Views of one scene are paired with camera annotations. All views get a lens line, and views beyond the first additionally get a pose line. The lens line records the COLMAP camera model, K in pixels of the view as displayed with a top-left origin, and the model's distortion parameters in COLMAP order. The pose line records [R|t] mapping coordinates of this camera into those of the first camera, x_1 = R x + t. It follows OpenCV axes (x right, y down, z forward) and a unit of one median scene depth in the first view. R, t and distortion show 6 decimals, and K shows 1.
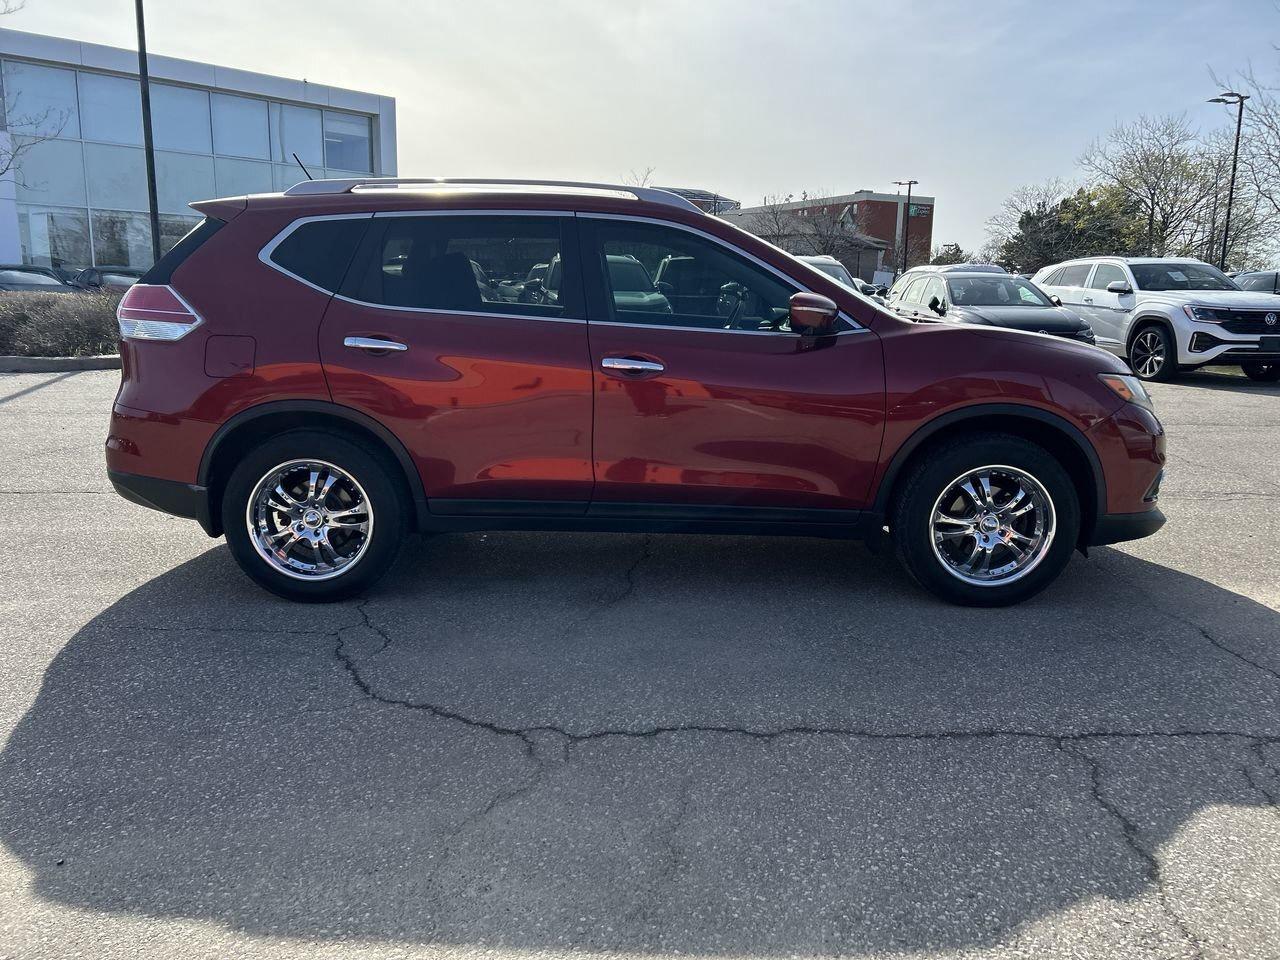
lens RADIAL K [[964.0, 0, 630.8], [0, 964.0, 473.9], [0, 0, 1]] dist [0.047561, -0.047874]
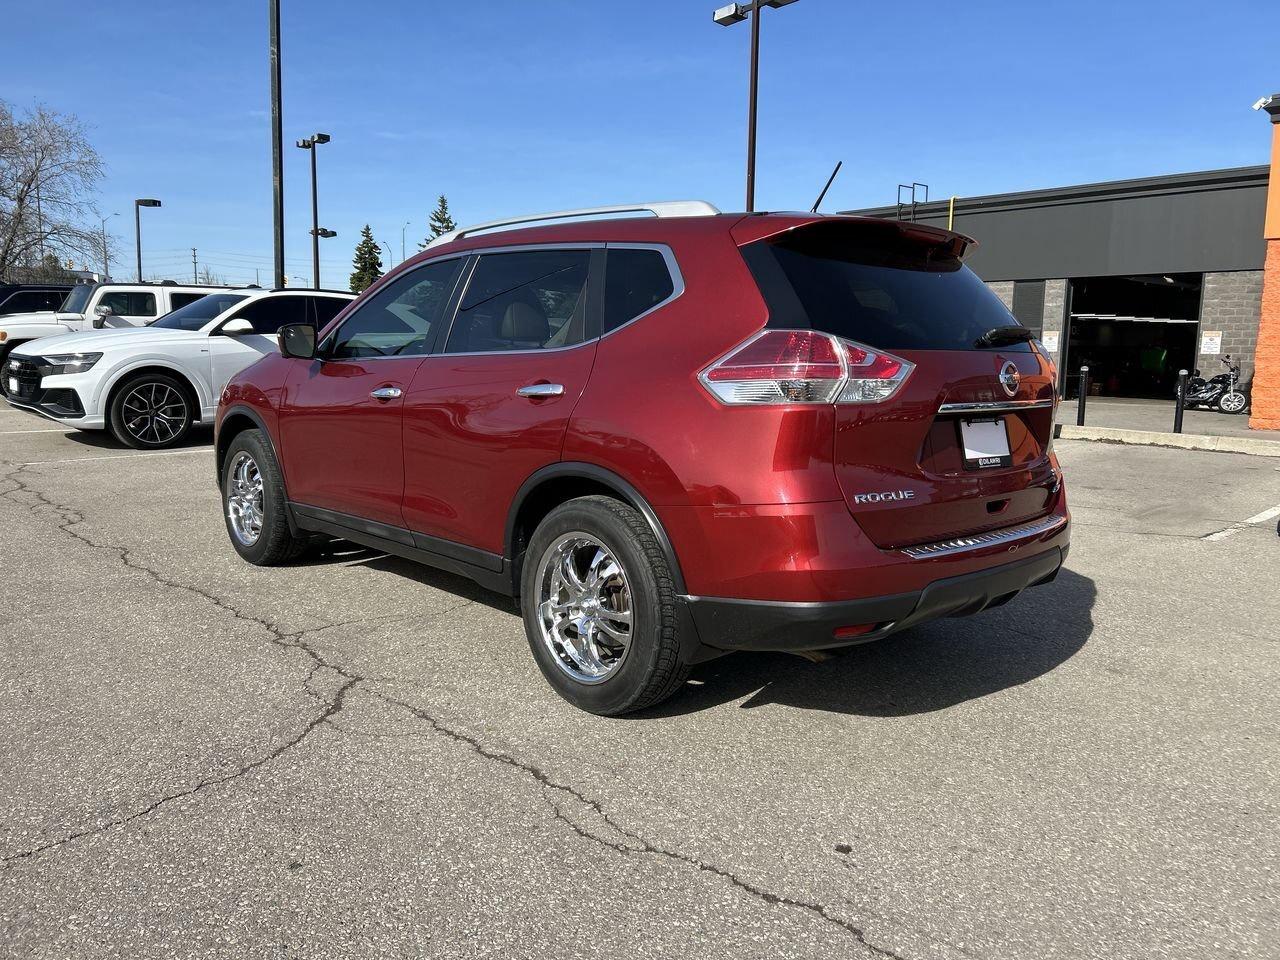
lens RADIAL K [[964.0, 0, 643.7], [0, 964.0, 482.0], [0, 0, 1]] dist [0.047561, -0.047874]
pose [[-0.692384, -0.126924, 0.710278, -0.938518], [0.109781, 0.954414, 0.277565, -0.368828], [-0.713129, 0.270156, -0.646887, 1.932461]]
